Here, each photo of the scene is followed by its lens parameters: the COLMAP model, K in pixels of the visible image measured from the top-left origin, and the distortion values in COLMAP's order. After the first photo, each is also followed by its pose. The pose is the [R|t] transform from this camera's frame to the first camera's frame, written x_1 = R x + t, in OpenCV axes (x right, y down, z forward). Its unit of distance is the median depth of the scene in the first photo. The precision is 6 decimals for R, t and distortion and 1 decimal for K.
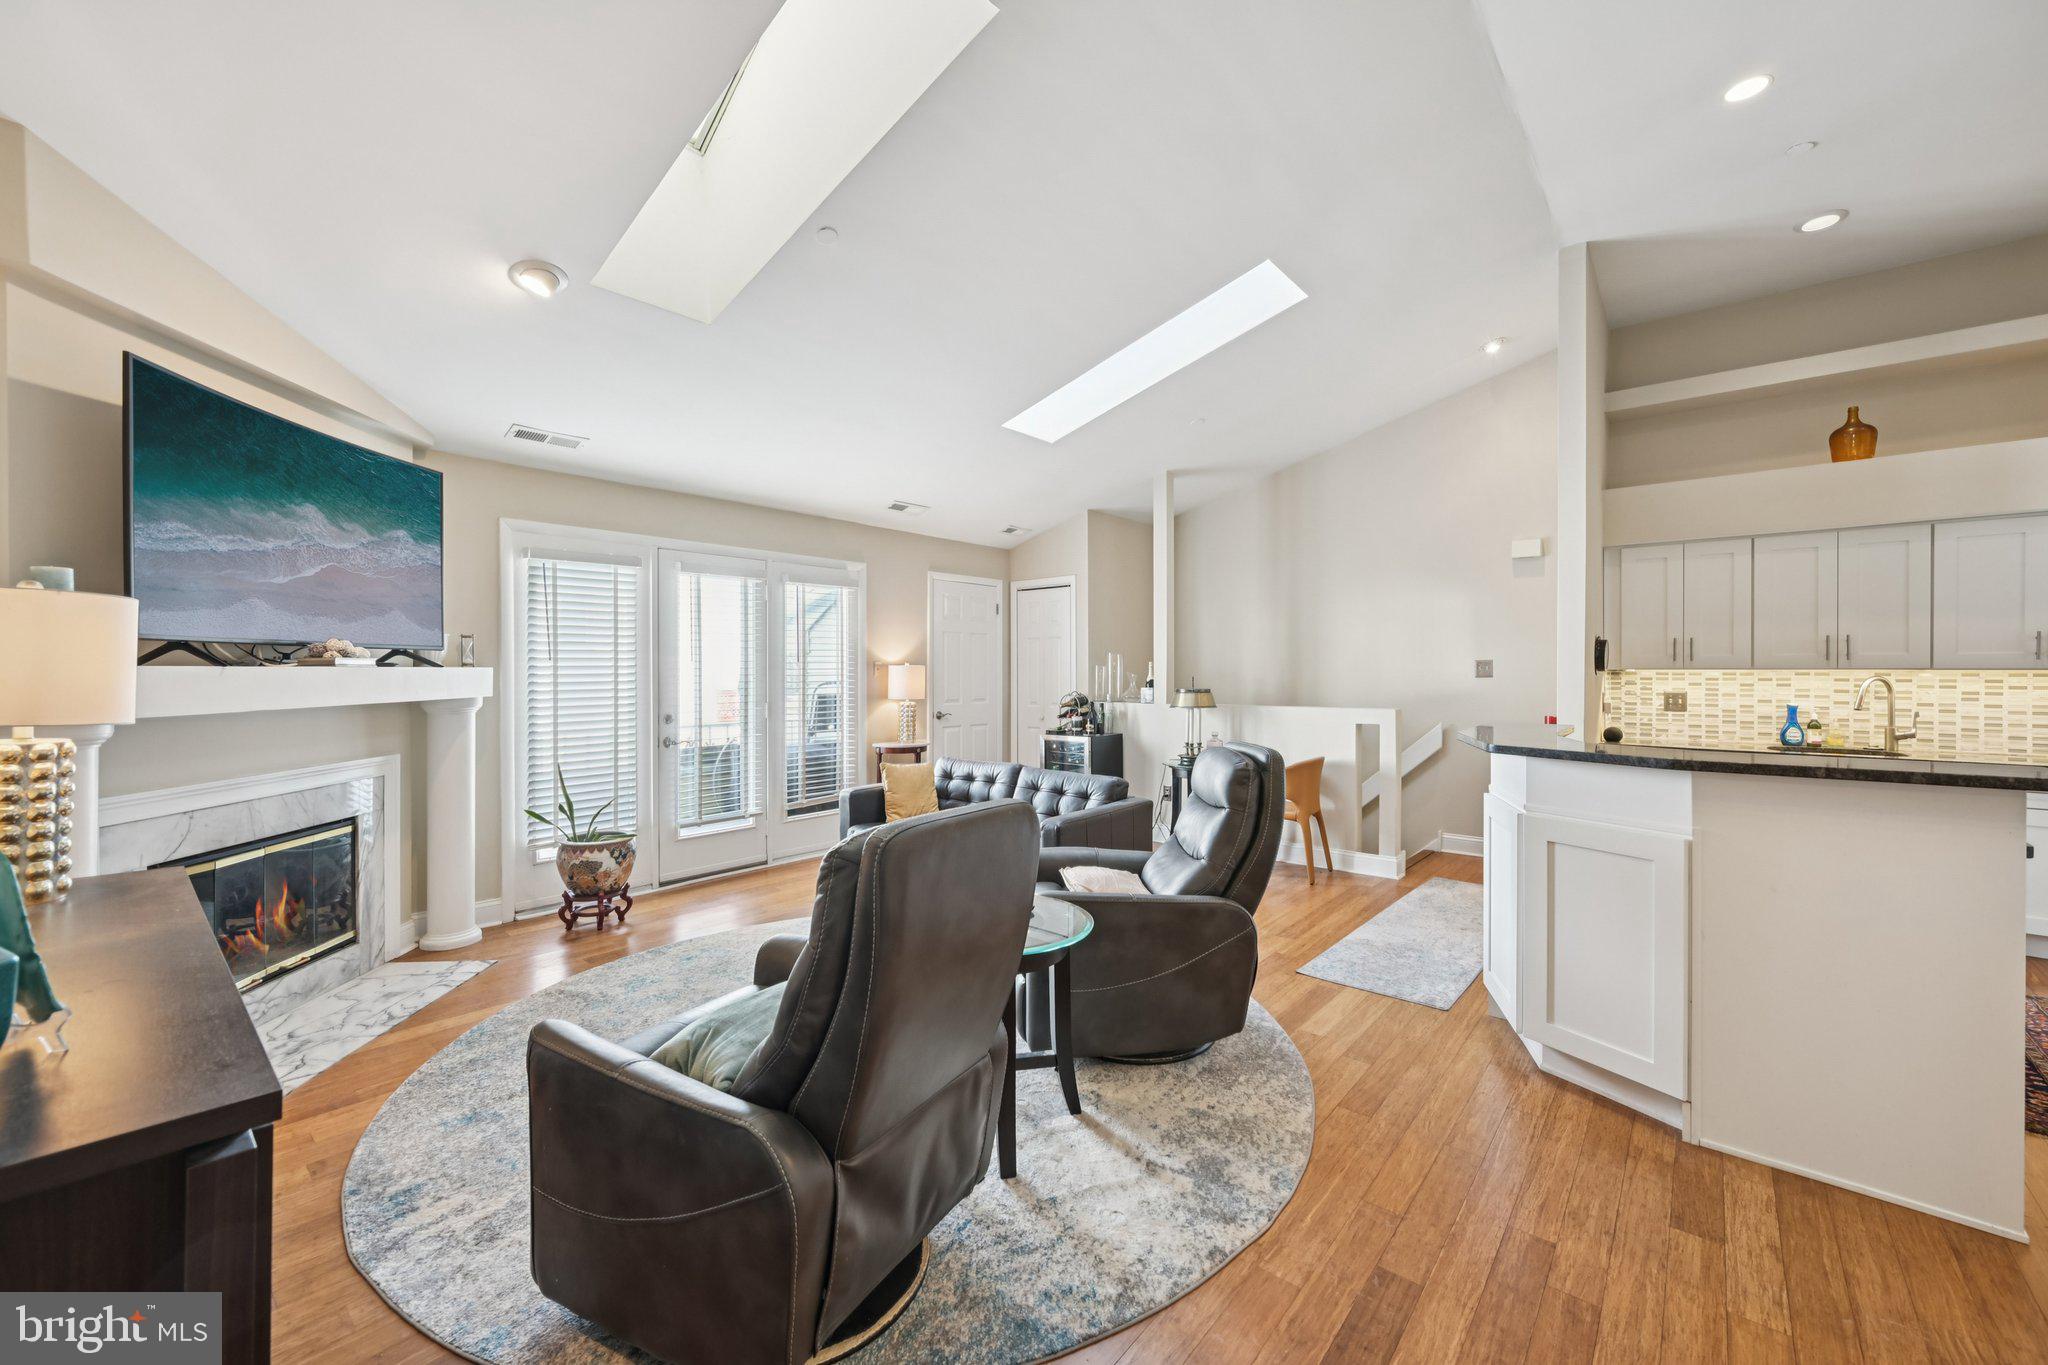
lens RADIAL K [[807.8, 0, 1023.1], [0, 807.8, 672.6], [0, 0, 1]] dist [-0.000887, 0.000587]
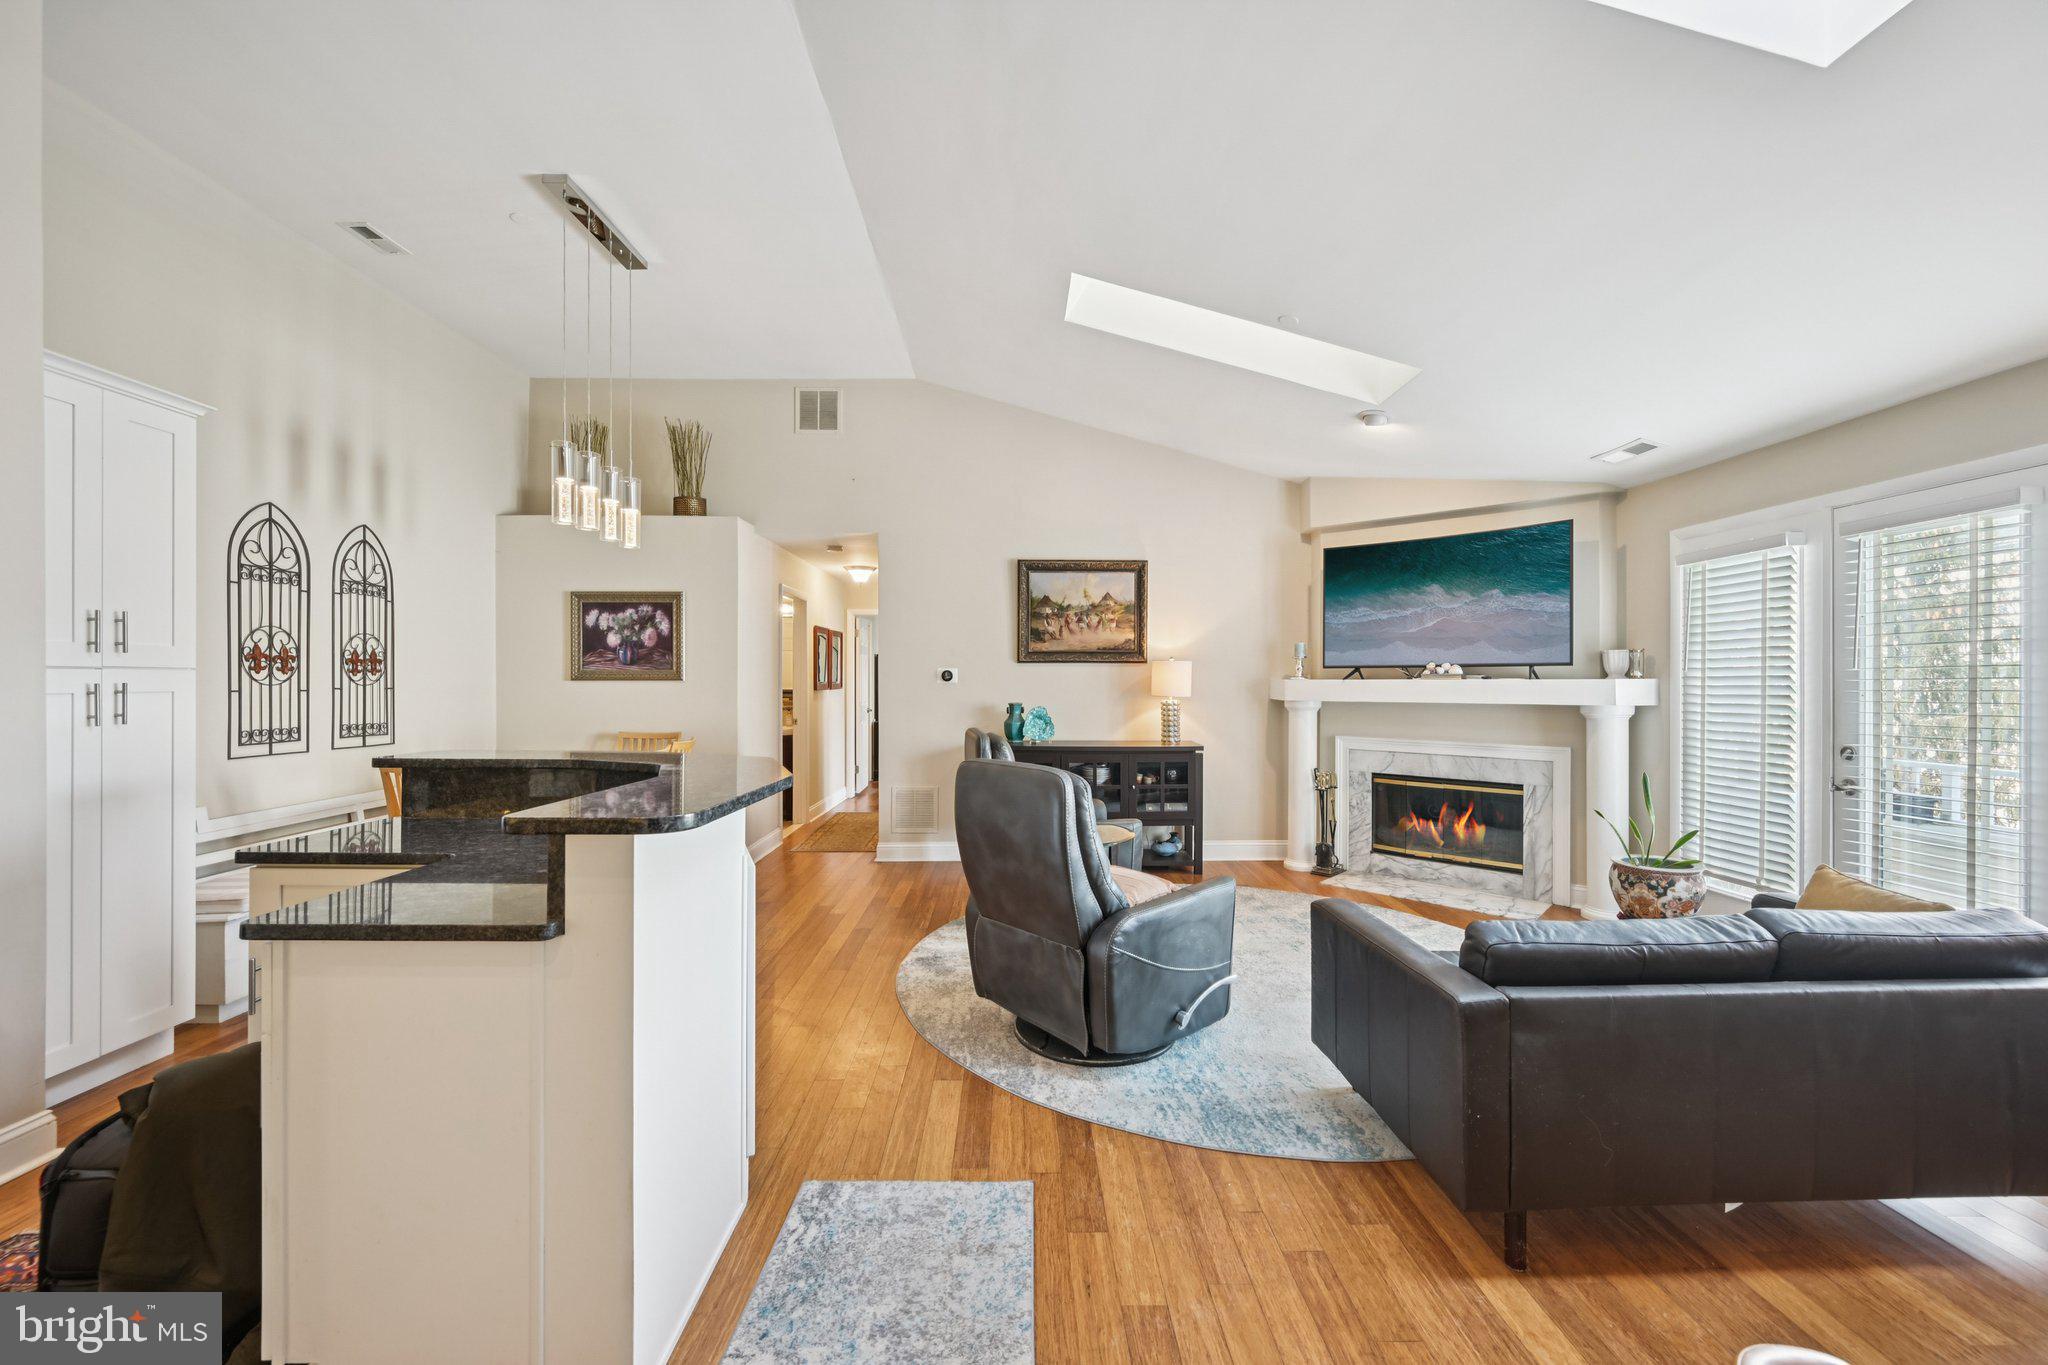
lens RADIAL K [[807.8, 0, 1029.1], [0, 807.8, 683.9], [0, 0, 1]] dist [-0.000887, 0.000587]
pose [[-0.751764, 0.000792, -0.659432, 0.568738], [-0.003128, 0.999984, 0.004767, -0.002290], [0.659425, 0.005646, -0.751749, 1.117628]]
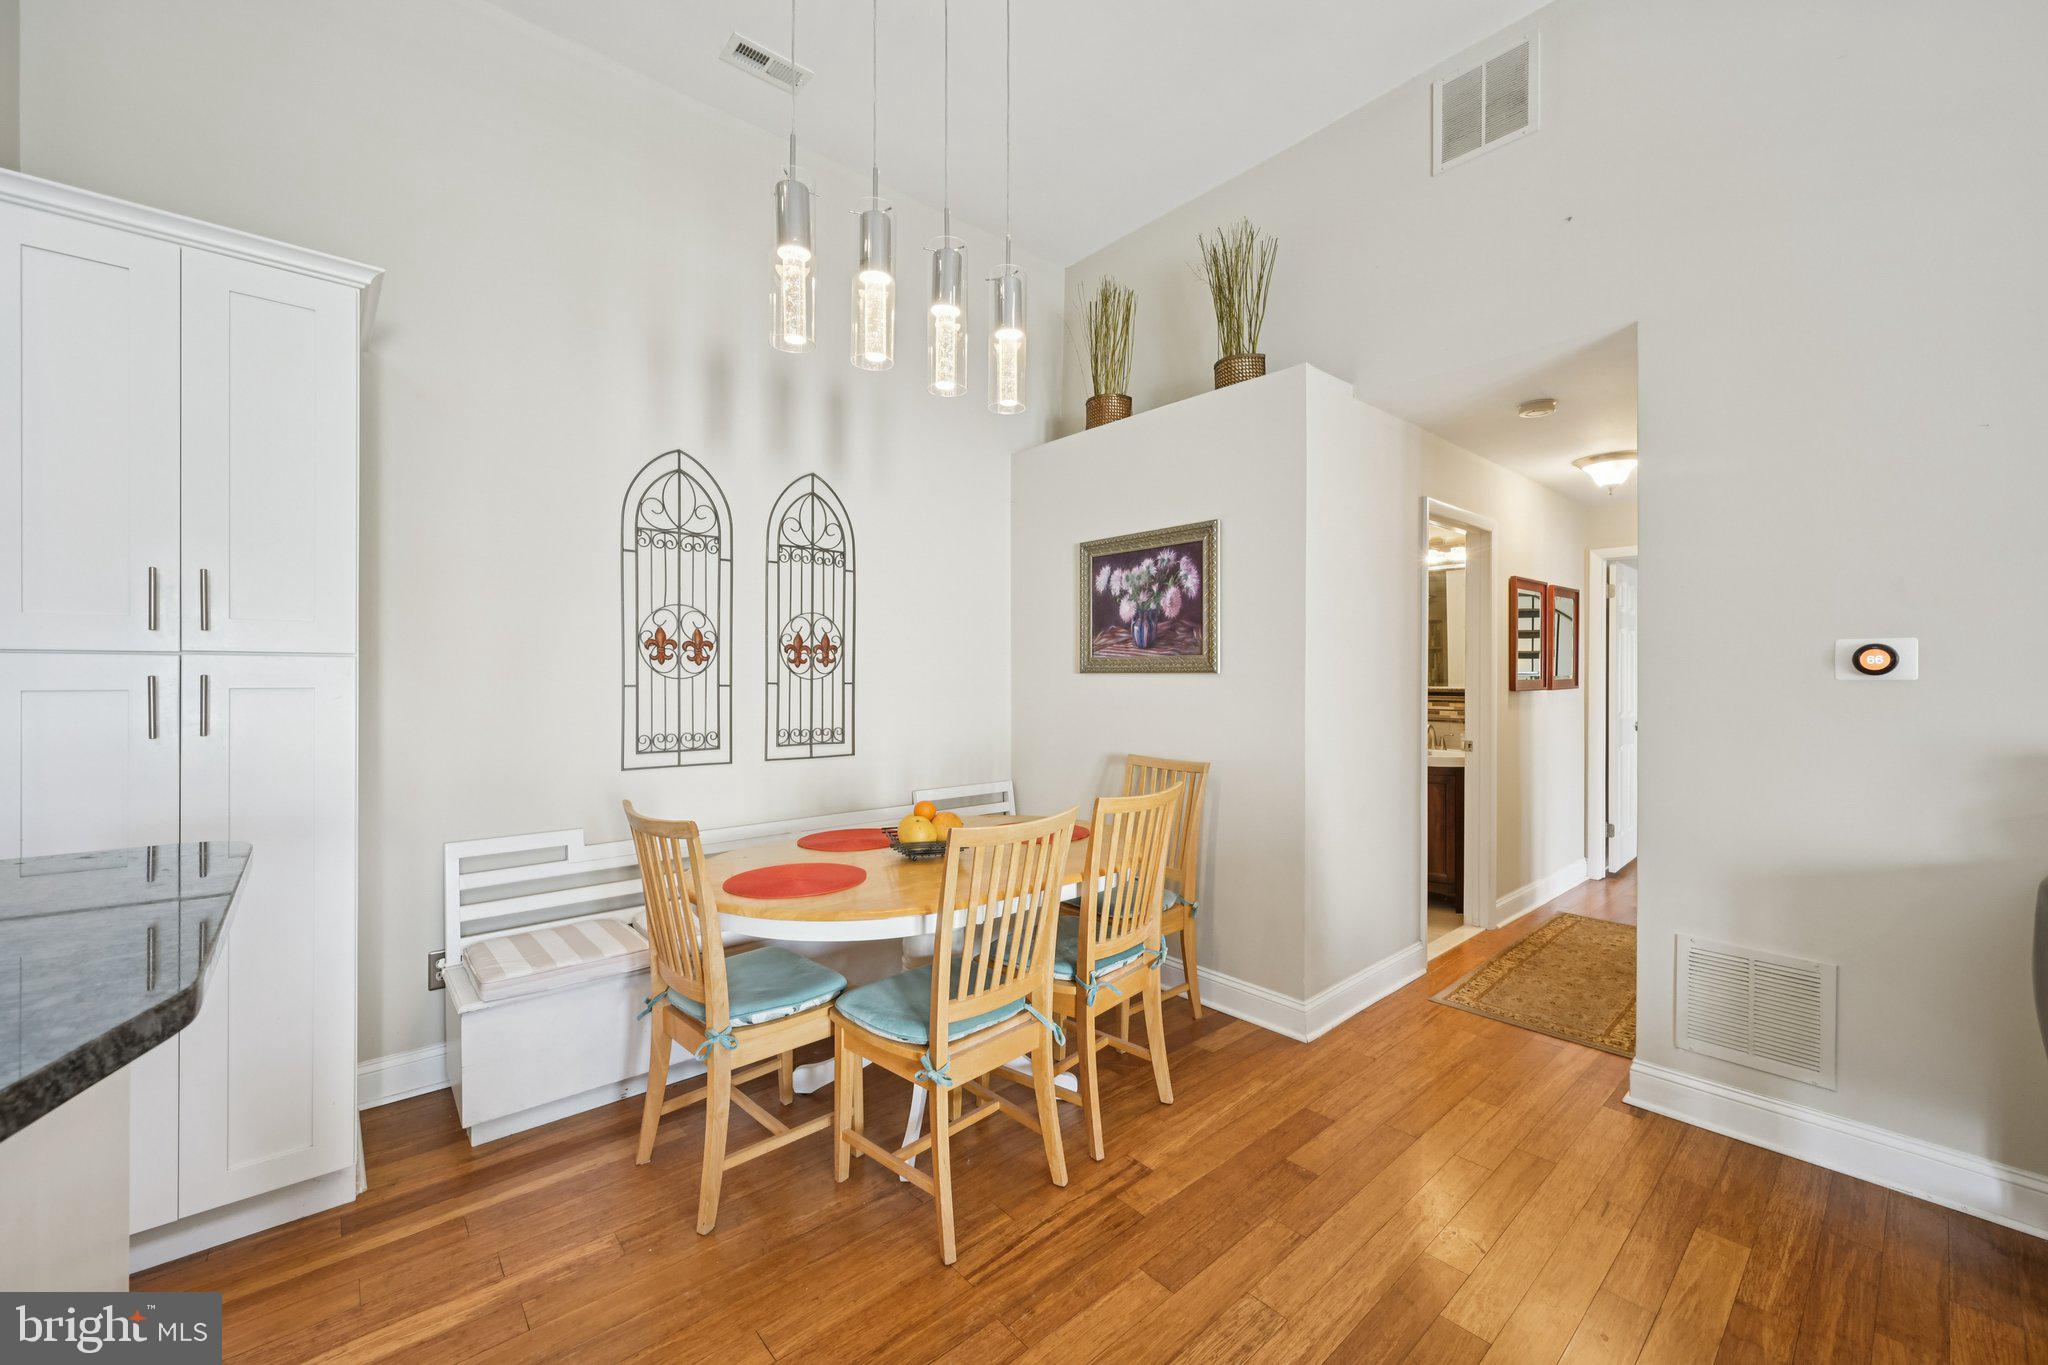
lens RADIAL K [[807.8, 0, 1019.2], [0, 807.8, 676.8], [0, 0, 1]] dist [-0.000887, 0.000587]
pose [[-0.988891, -0.003197, 0.148609, 0.231684], [-0.002284, 0.999977, 0.006317, -0.000854], [-0.148626, 0.005907, -0.988876, 0.591395]]
